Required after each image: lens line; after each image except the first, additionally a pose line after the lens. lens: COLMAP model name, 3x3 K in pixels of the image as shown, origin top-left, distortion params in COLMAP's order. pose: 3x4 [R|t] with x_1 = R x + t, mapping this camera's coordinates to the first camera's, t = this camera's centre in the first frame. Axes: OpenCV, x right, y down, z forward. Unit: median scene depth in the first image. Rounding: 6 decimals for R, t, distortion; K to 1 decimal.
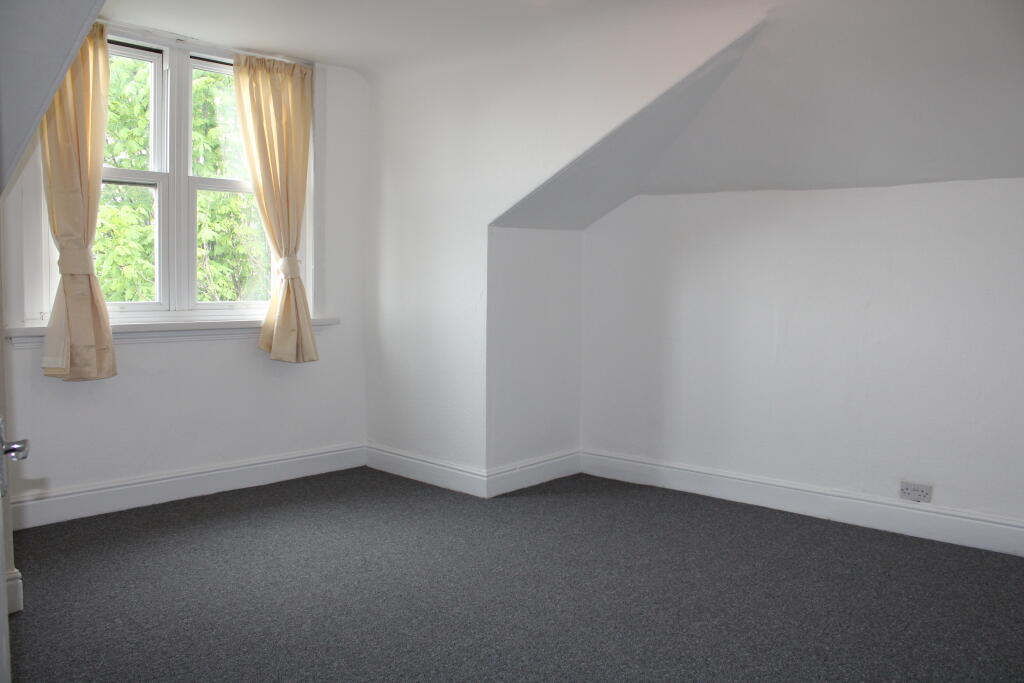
lens RADIAL K [[838.1, 0, 511.8], [0, 838.1, 300.0], [0, 0, 1]] dist [0.062393, 0.000255]
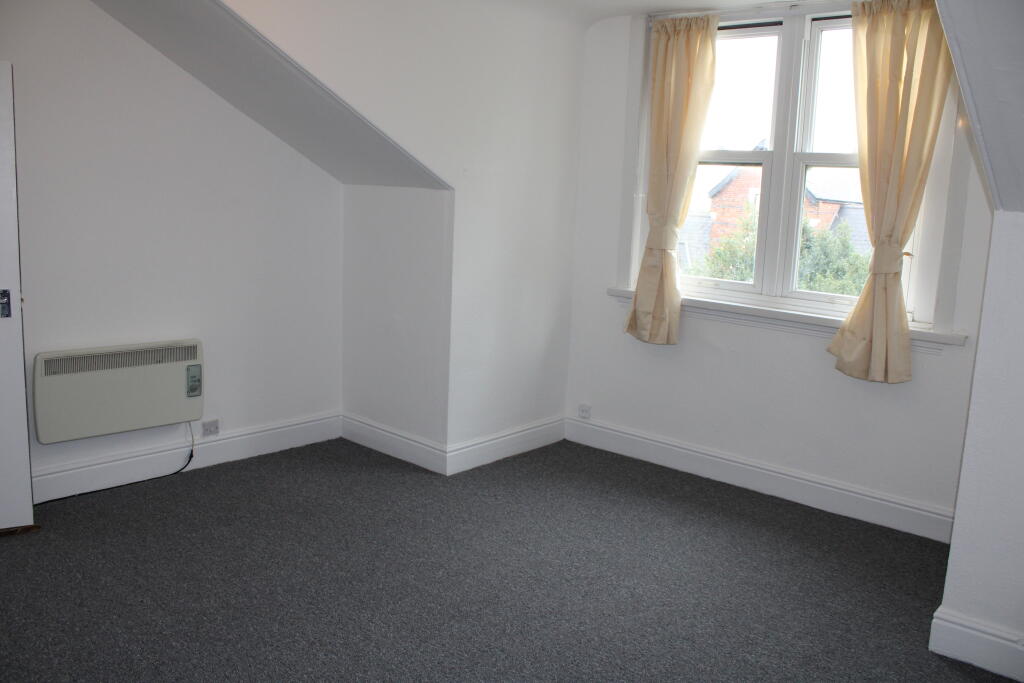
lens RADIAL K [[886.8, 0, 512.0], [0, 886.8, 341.5], [0, 0, 1]] dist [-0.171507, 0.179530]
pose [[0.055865, 0.158974, -0.985701, 0.576460], [-0.083929, 0.984496, 0.154023, -0.064859], [0.994905, 0.074124, 0.068342, 0.666221]]
